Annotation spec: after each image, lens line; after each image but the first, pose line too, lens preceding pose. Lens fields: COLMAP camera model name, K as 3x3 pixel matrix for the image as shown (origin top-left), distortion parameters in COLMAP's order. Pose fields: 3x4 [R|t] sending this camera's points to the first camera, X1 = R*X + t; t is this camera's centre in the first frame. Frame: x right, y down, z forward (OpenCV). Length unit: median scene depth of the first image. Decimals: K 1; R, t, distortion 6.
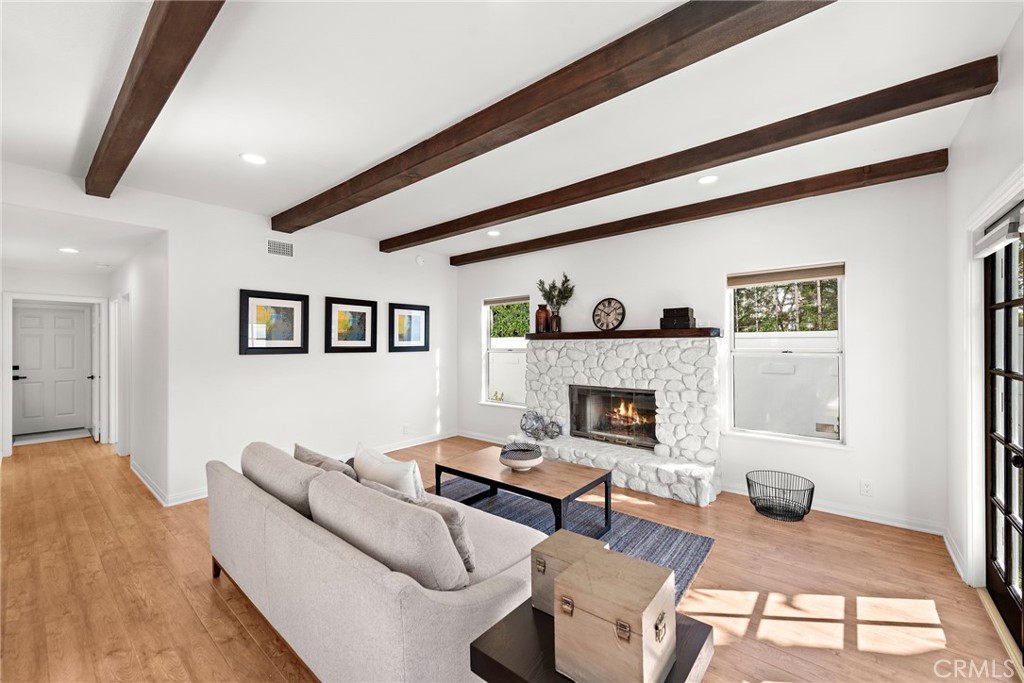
lens RADIAL K [[405.7, 0, 515.3], [0, 405.7, 341.8], [0, 0, 1]] dist [0.009616, -0.000575]
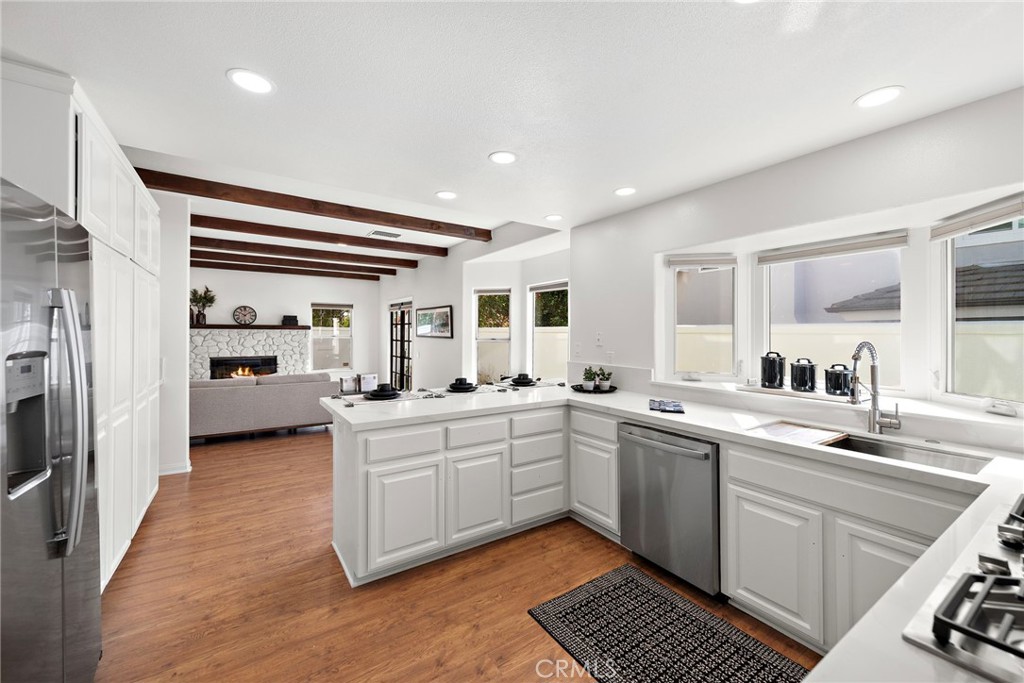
lens RADIAL K [[405.7, 0, 514.9], [0, 405.7, 339.3], [0, 0, 1]] dist [0.009616, -0.000575]
pose [[0.290225, 0.003909, 0.956950, -1.110393], [-0.003707, 0.999989, -0.002960, 0.036893], [-0.956951, -0.002689, 0.290236, -0.624910]]
